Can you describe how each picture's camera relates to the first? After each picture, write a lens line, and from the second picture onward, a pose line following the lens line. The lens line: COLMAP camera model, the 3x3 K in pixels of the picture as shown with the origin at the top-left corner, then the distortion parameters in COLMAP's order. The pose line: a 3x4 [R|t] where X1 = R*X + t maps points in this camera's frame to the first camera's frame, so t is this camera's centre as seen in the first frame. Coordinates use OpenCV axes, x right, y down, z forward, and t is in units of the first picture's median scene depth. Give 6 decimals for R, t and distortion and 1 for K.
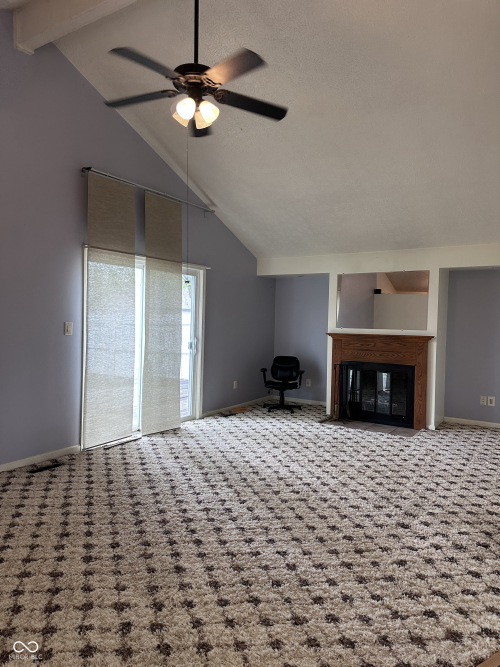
lens RADIAL K [[465.2, 0, 252.6], [0, 465.2, 331.7], [0, 0, 1]] dist [0.132978, -0.217466]
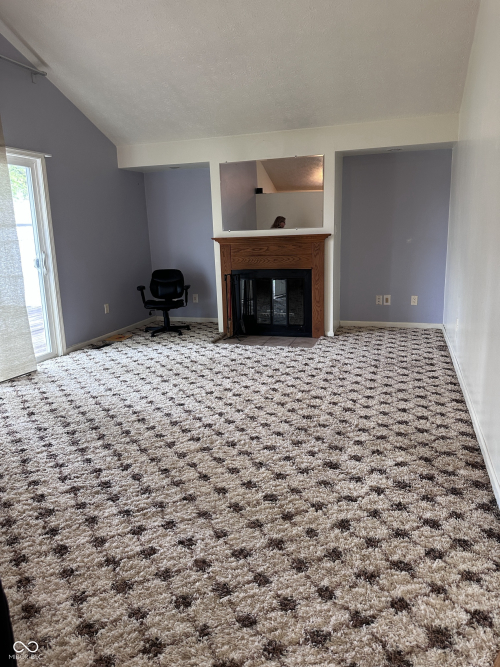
lens RADIAL K [[465.2, 0, 252.6], [0, 465.2, 331.7], [0, 0, 1]] dist [0.132978, -0.217466]
pose [[0.965344, -0.105658, 0.238638, 0.013975], [0.059578, 0.979457, 0.192653, 0.015779], [-0.254091, -0.171759, 0.951807, 0.229495]]
